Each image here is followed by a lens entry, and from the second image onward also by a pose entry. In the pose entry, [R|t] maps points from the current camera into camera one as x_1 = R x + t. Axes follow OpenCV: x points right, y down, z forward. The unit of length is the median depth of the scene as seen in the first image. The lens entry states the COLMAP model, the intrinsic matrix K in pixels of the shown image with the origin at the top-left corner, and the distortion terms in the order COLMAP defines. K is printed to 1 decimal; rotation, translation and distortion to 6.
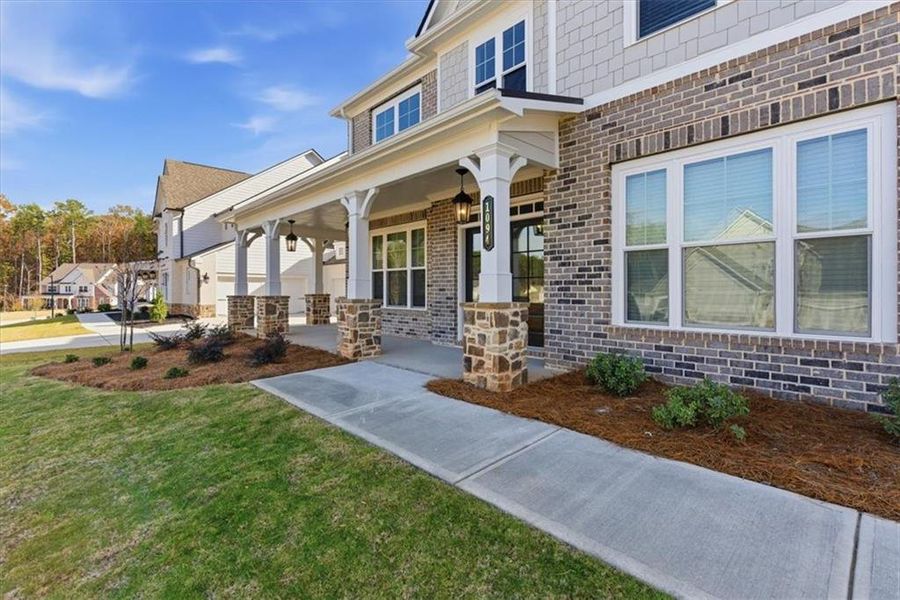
lens RADIAL K [[404.6, 0, 448.6], [0, 404.6, 295.9], [0, 0, 1]] dist [-0.003896, 0.000539]
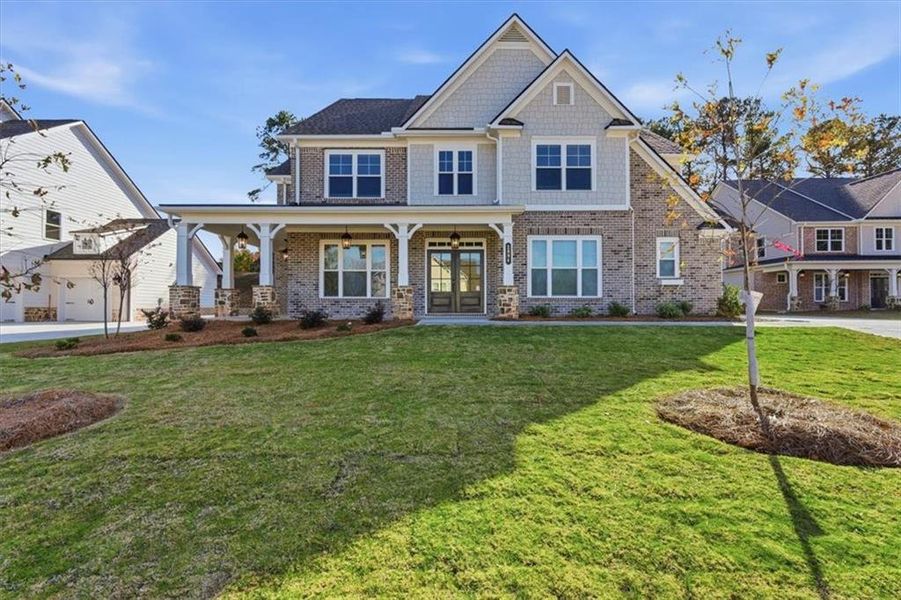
lens RADIAL K [[434.4, 0, 450.5], [0, 434.4, 300.0], [0, 0, 1]] dist [0.003780, 0.000333]
pose [[0.688599, 0.011281, 0.725054, -1.454359], [0.013875, 0.999491, -0.028729, 0.123208], [-0.725009, 0.029843, 0.688092, -0.401365]]
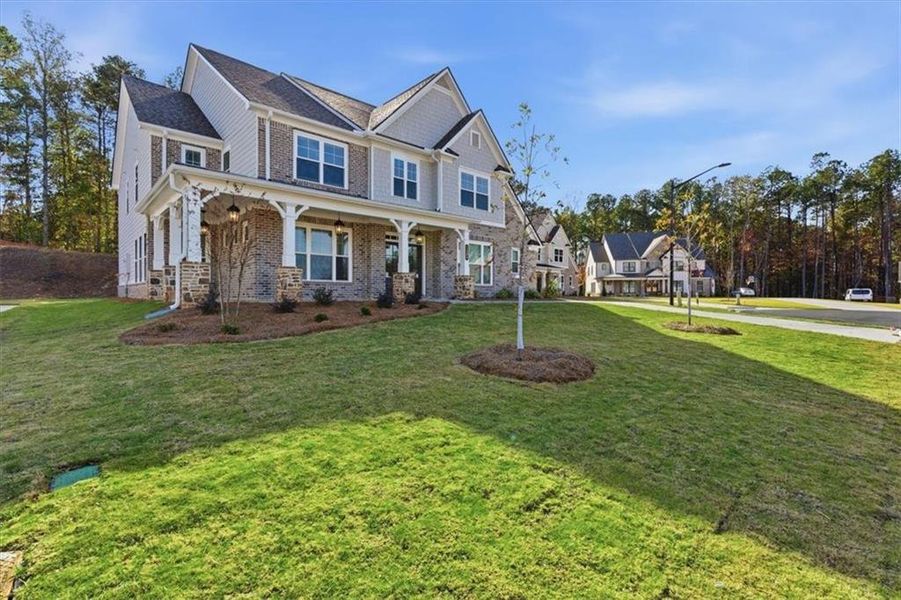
lens RADIAL K [[405.0, 0, 449.1], [0, 405.0, 295.9], [0, 0, 1]] dist [-0.003896, 0.000539]
pose [[0.017326, -0.010426, 0.999796, -2.322426], [0.006994, 0.999922, 0.010306, 0.105734], [-0.999825, 0.006814, 0.017398, 0.756338]]
